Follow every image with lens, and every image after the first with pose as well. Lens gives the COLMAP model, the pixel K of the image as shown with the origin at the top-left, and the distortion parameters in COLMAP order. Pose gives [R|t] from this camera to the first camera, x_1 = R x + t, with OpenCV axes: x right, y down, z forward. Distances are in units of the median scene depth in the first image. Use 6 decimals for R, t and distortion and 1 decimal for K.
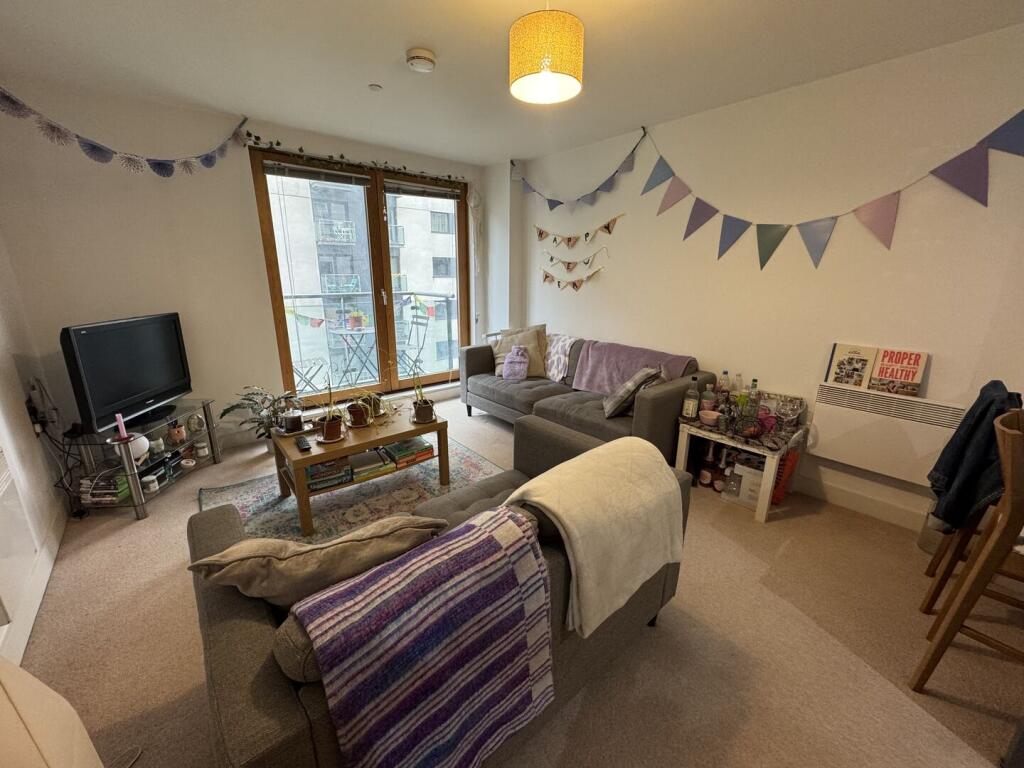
lens RADIAL K [[406.4, 0, 510.7], [0, 406.4, 383.7], [0, 0, 1]] dist [-0.002406, -0.000177]
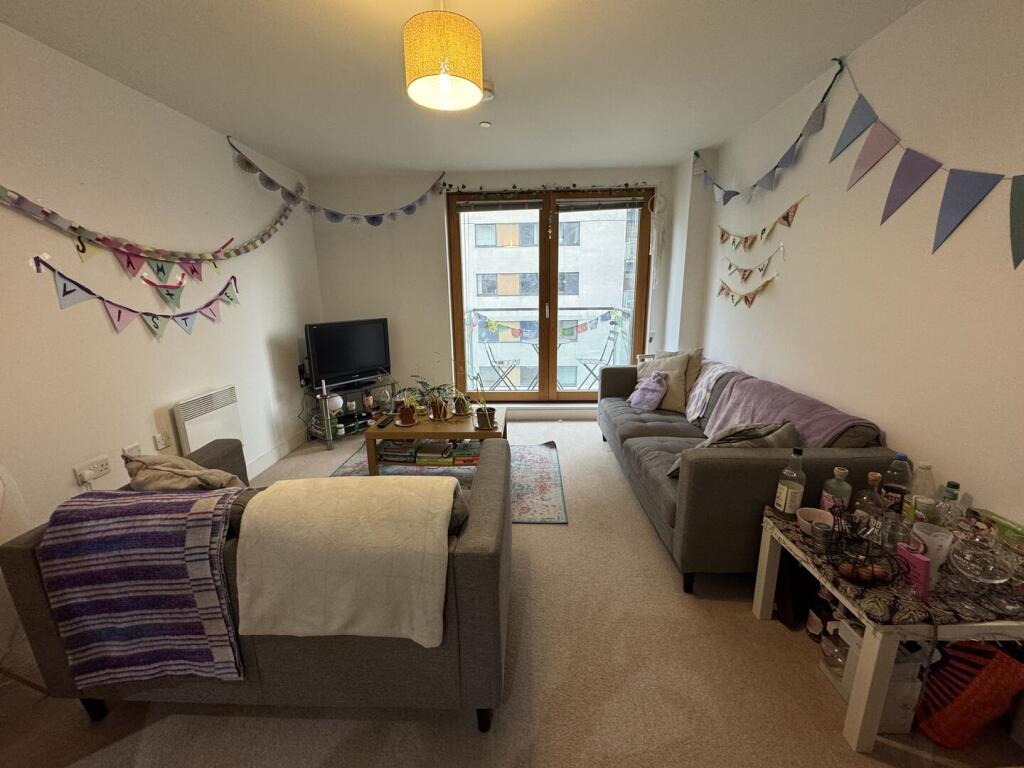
lens RADIAL K [[406.4, 0, 510.7], [0, 406.4, 383.7], [0, 0, 1]] dist [-0.002406, -0.000177]
pose [[0.735687, 0.137195, -0.663281, 0.450339], [-0.161348, 0.986578, 0.025105, -0.049637], [0.657823, 0.088549, 0.747949, 0.217335]]
